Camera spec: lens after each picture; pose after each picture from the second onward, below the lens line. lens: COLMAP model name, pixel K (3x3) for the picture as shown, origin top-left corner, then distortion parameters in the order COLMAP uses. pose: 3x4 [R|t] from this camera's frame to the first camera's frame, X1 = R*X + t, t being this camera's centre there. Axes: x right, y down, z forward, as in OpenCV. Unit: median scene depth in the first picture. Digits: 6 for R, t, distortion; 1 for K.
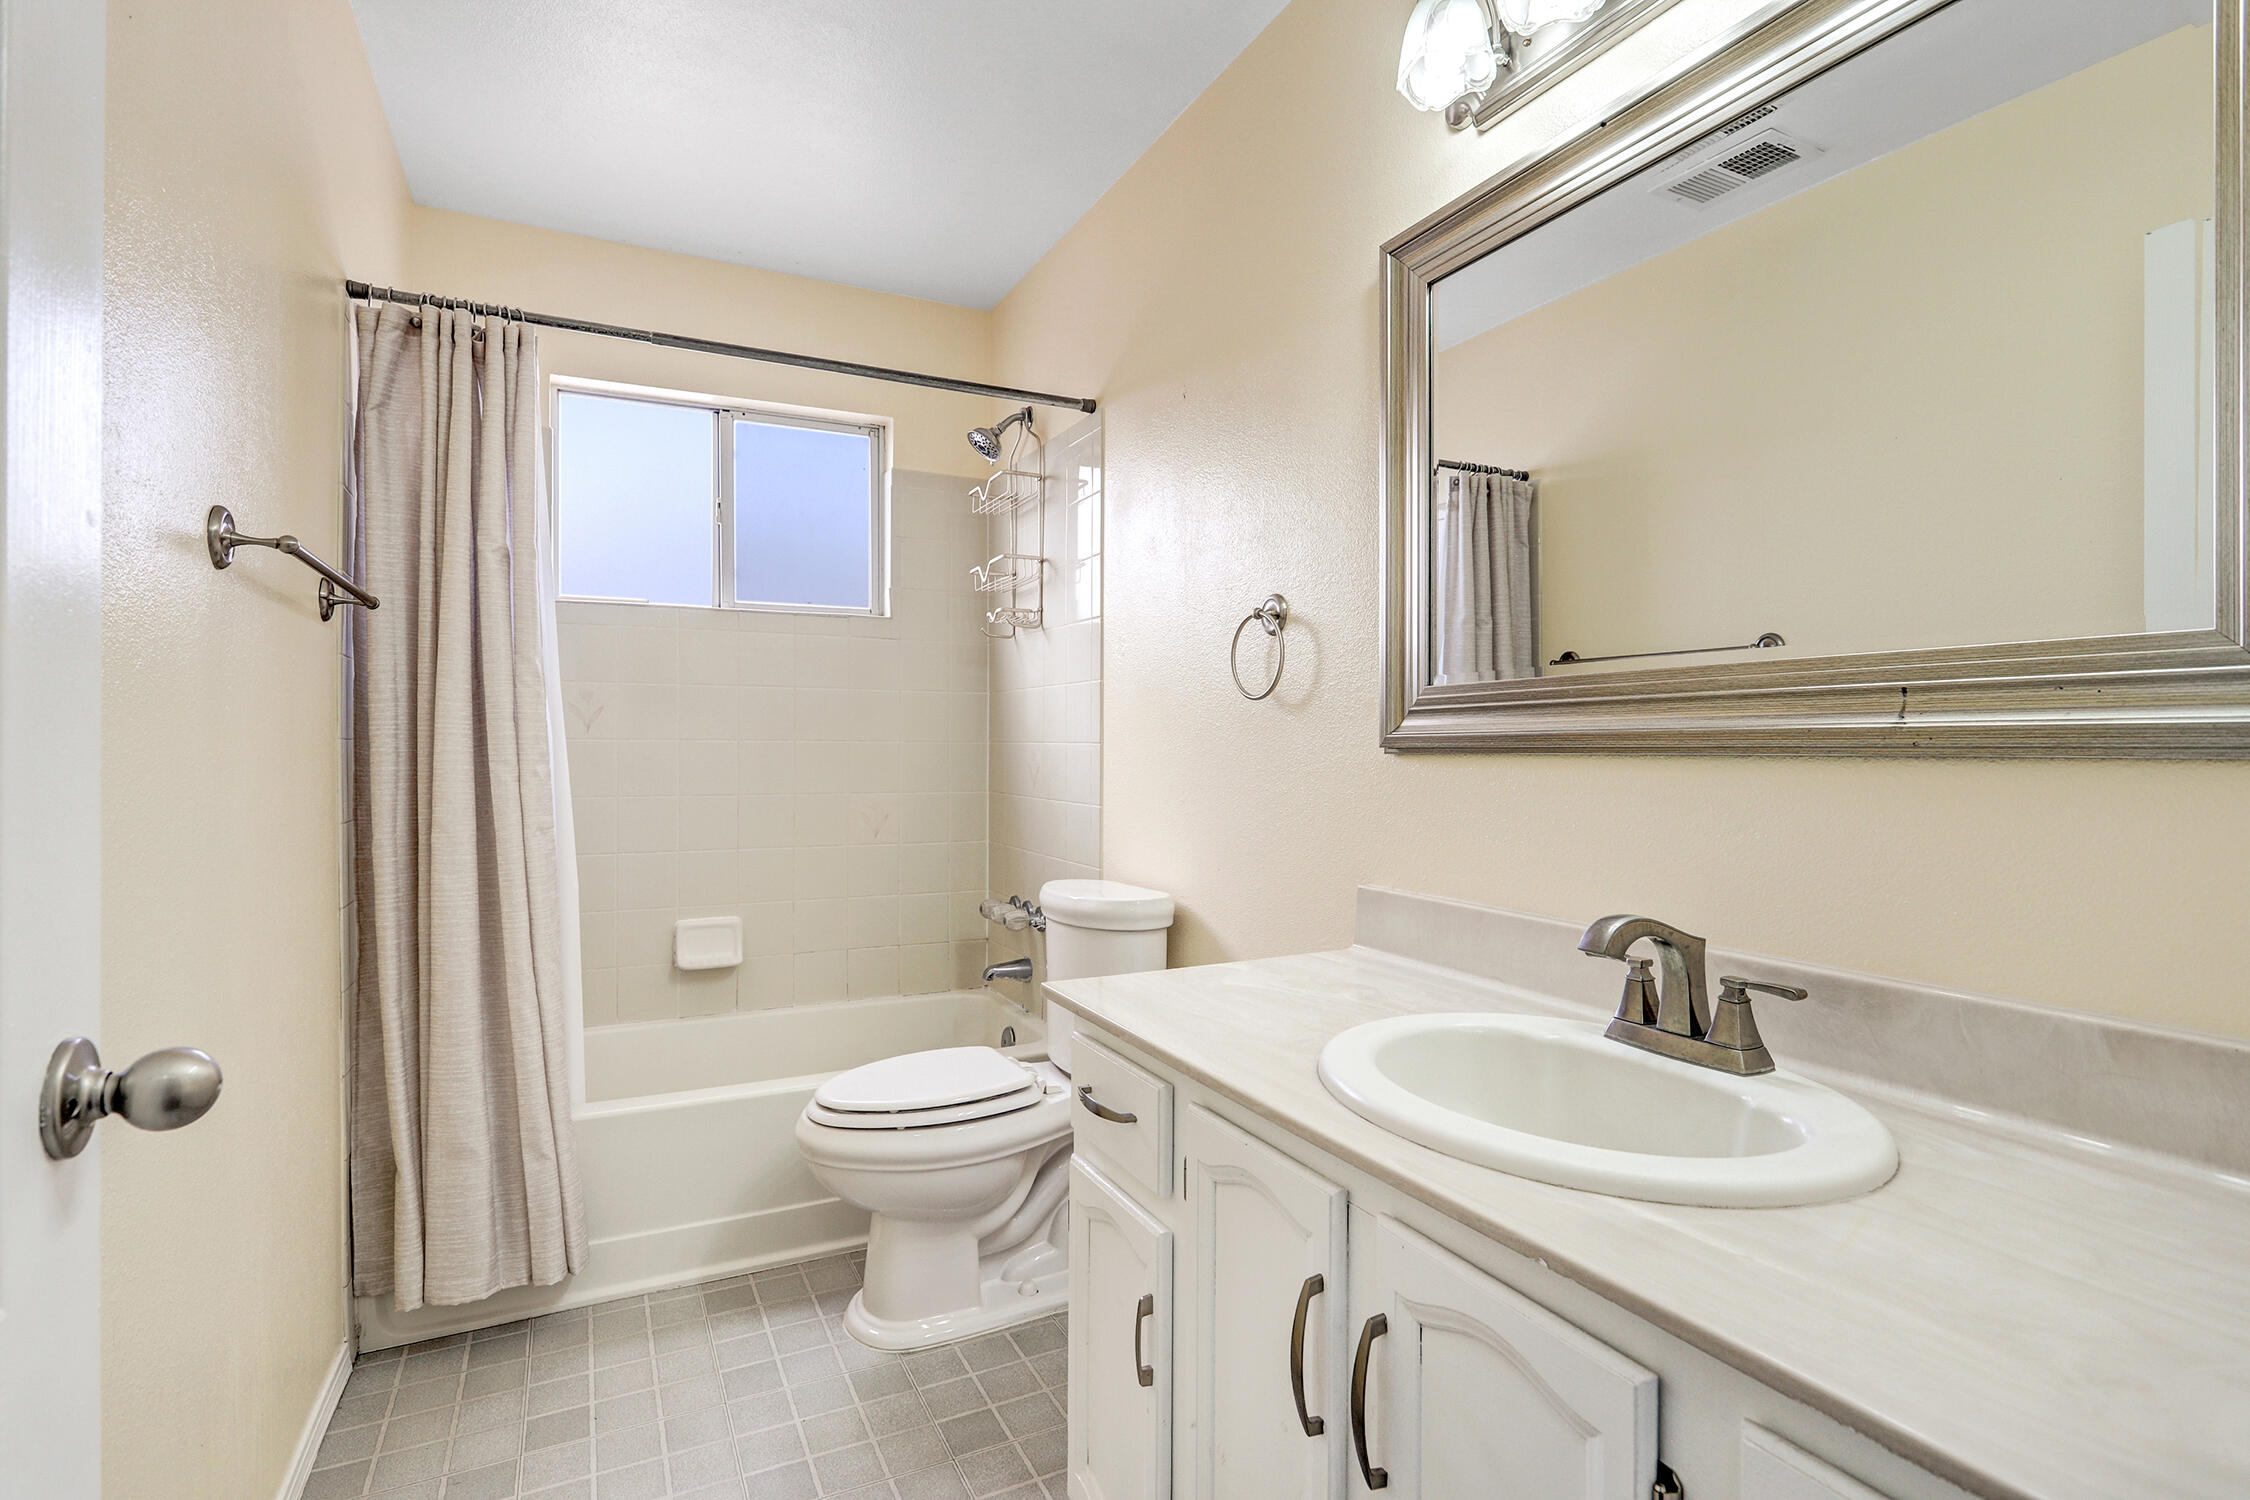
lens RADIAL K [[1073.0, 0, 1119.6], [0, 1073.0, 757.9], [0, 0, 1]] dist [0.013490, -0.000471]
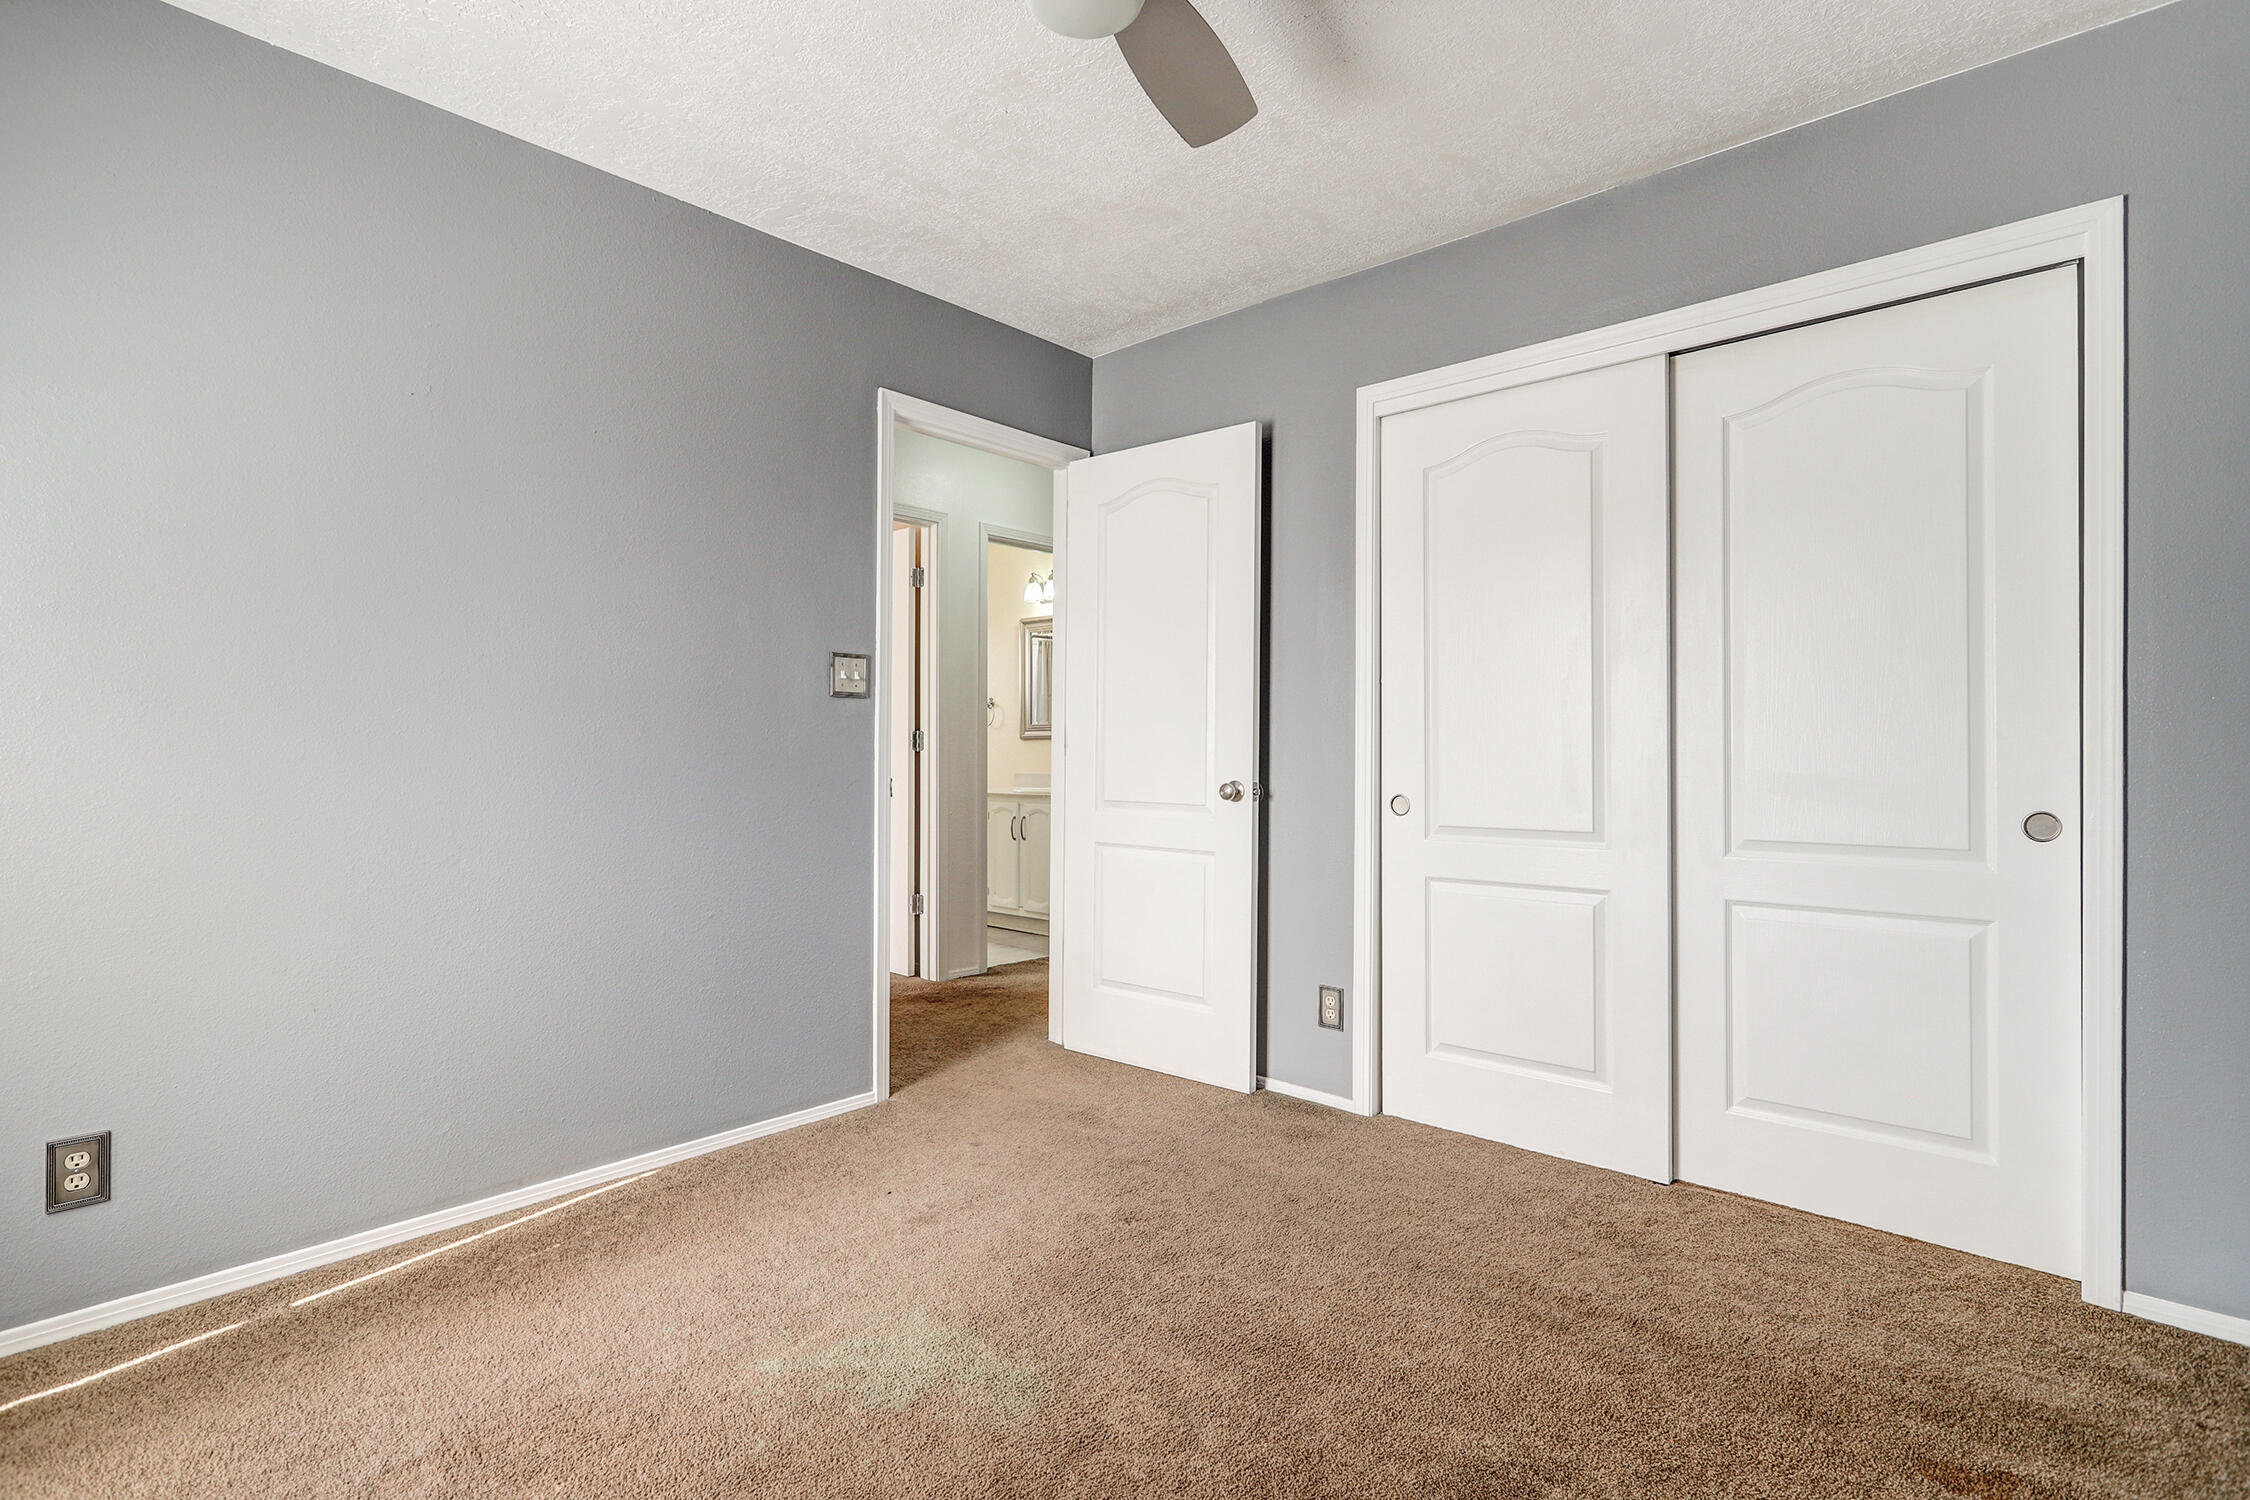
lens RADIAL K [[1073.0, 0, 1128.4], [0, 1073.0, 746.9], [0, 0, 1]] dist [0.013490, -0.000471]
pose [[0.930992, 0.004938, 0.365007, -0.896019], [-0.003367, 0.999982, -0.004941, 0.040917], [-0.365025, 0.003371, 0.930992, -3.070821]]
